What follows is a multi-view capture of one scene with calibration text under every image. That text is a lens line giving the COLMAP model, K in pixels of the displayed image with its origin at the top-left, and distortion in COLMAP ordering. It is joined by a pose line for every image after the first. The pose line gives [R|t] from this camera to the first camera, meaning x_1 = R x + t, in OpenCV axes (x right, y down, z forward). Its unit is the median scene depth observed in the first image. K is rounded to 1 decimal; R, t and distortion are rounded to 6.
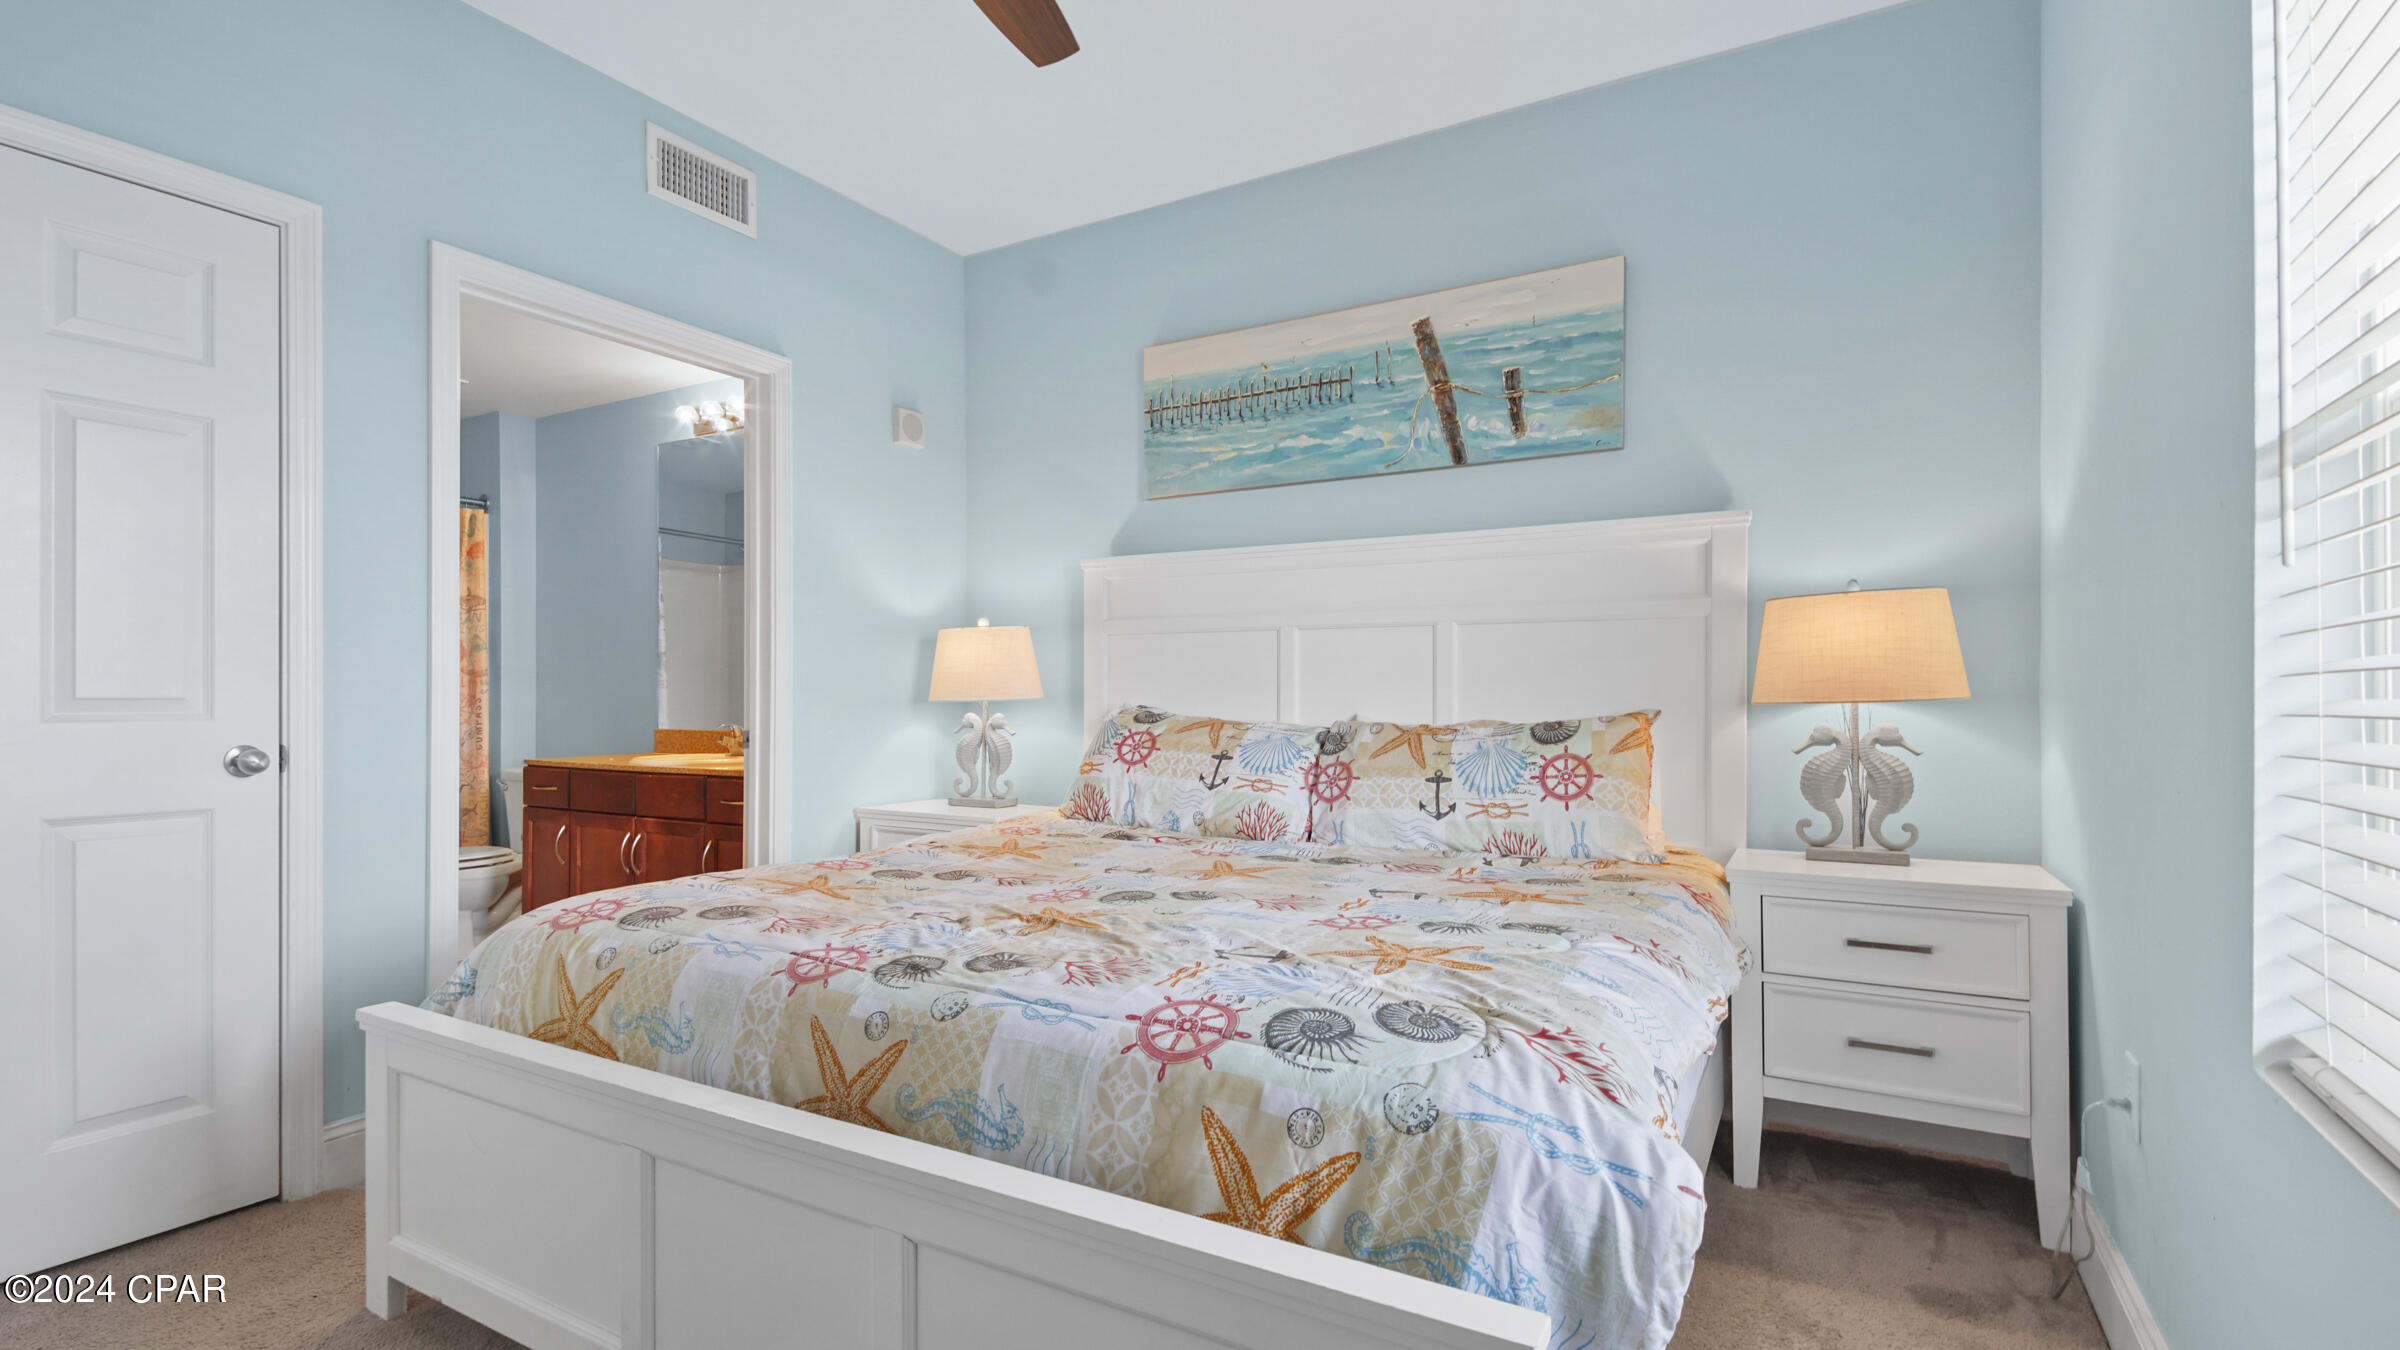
lens RADIAL K [[973.5, 0, 1090.1], [0, 973.5, 687.3], [0, 0, 1]] dist [0.025926, -0.000224]
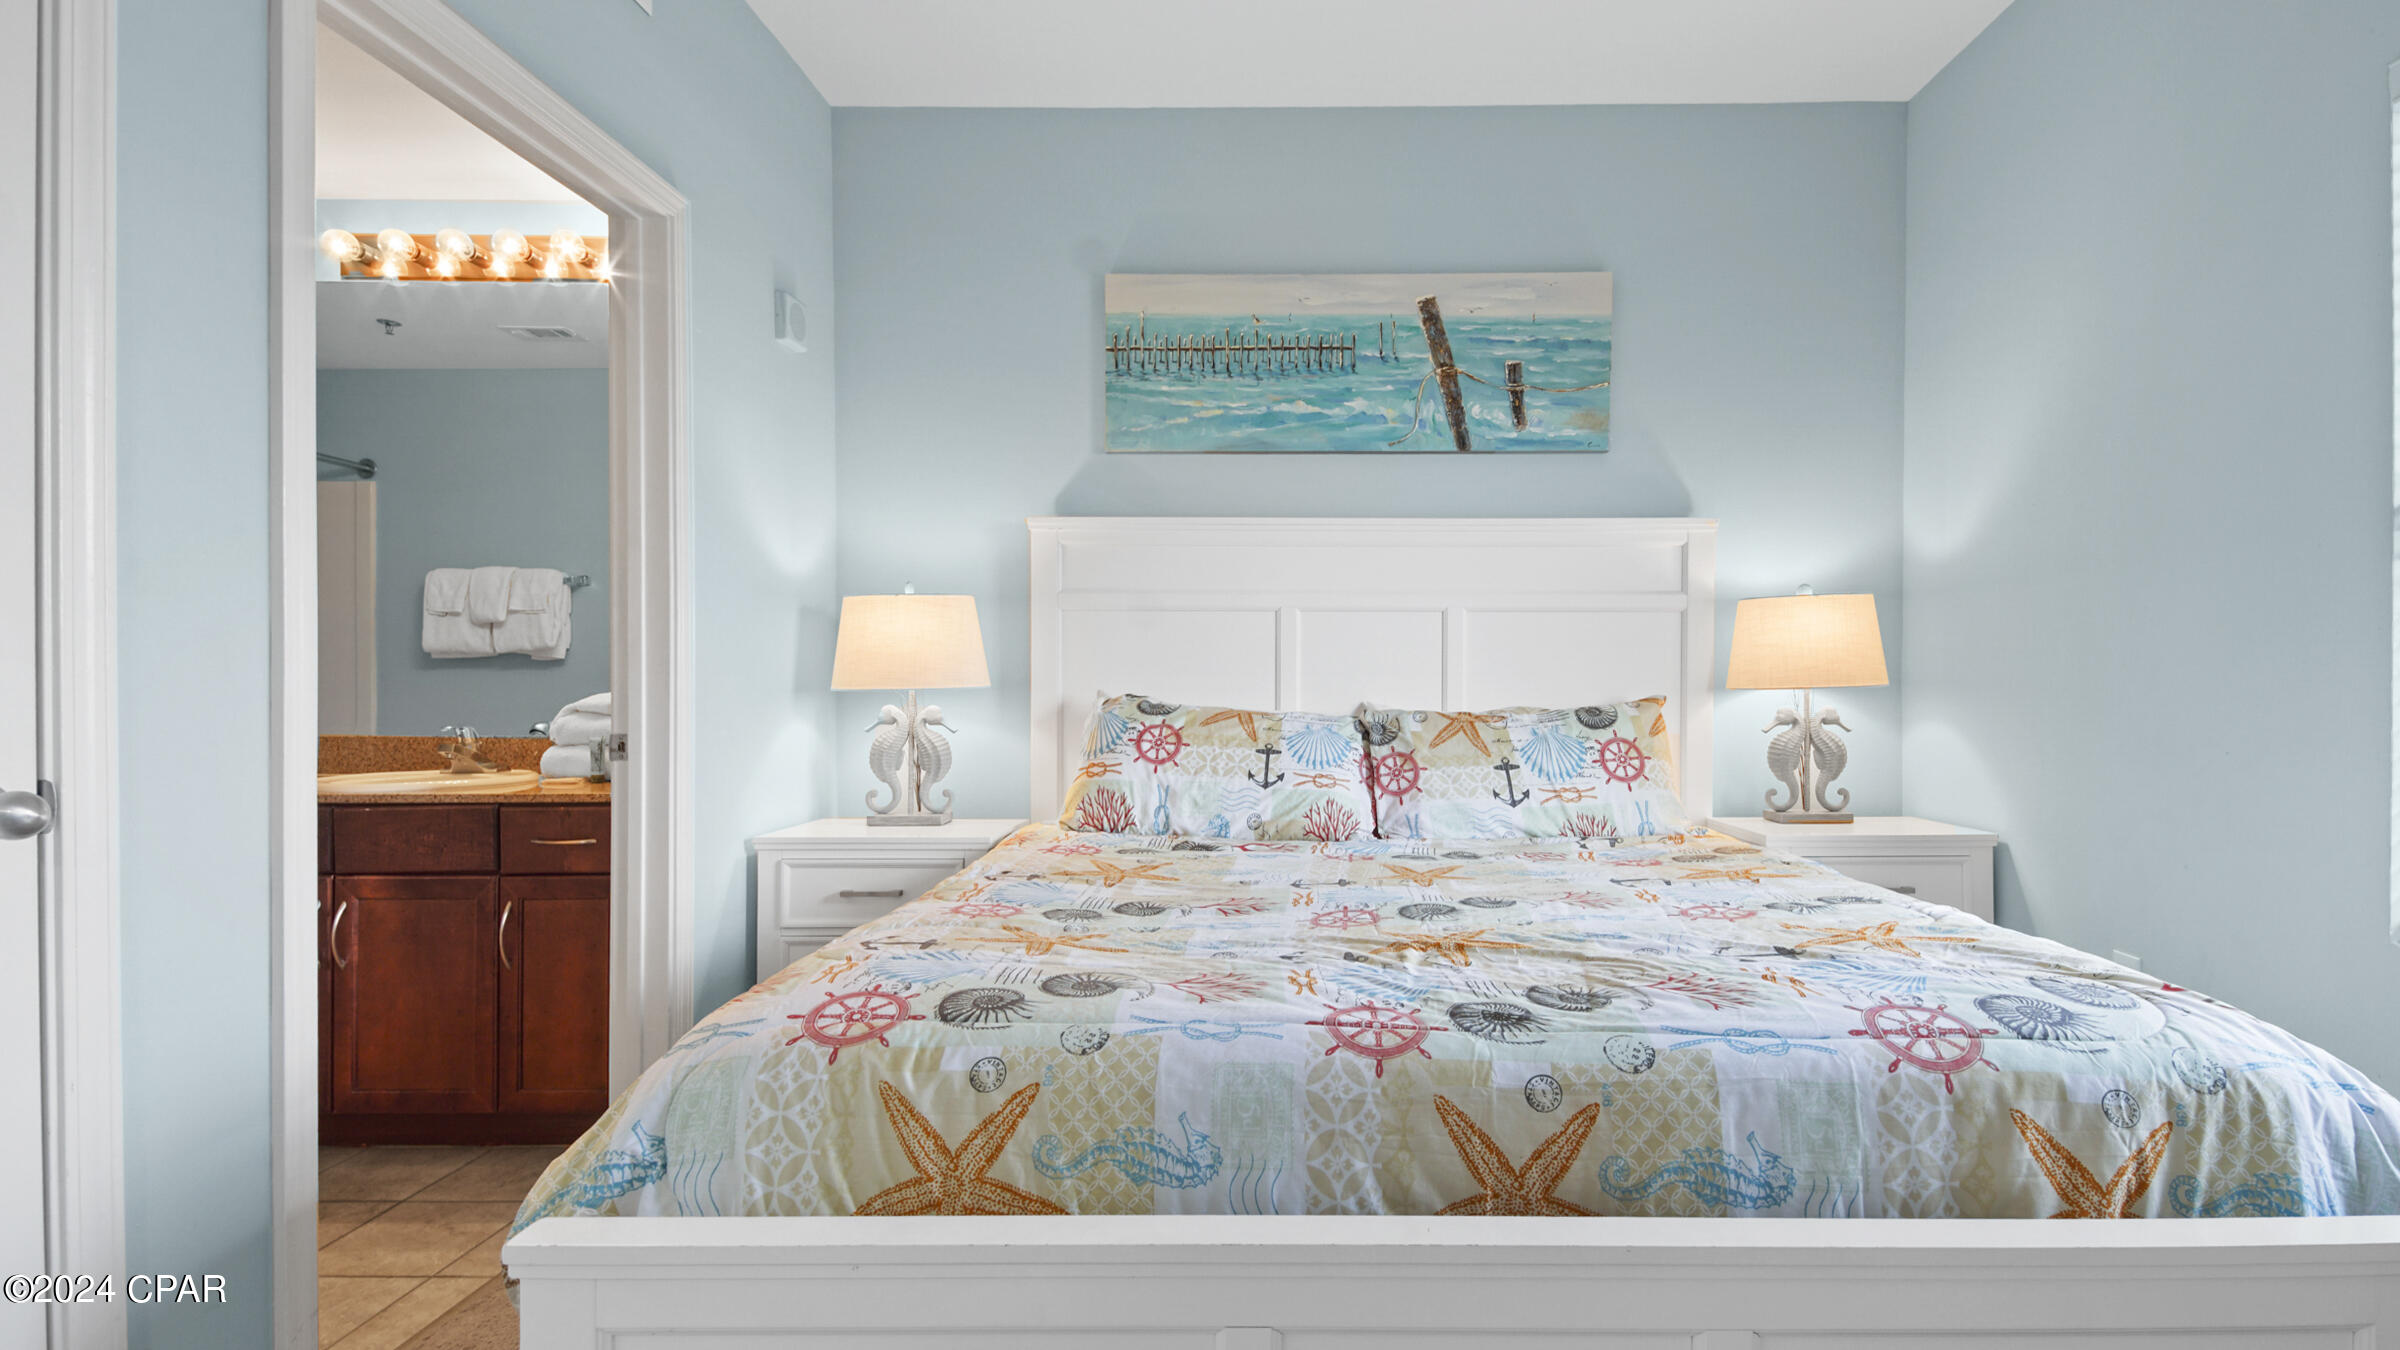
lens RADIAL K [[1083.0, 0, 1179.5], [0, 1083.0, 686.8], [0, 0, 1]] dist [0.030224, -0.017650]
pose [[0.882891, -0.001290, 0.469577, -0.422485], [-0.004372, 0.999930, 0.010969, 0.001664], [-0.469558, -0.011737, 0.882823, 0.165912]]
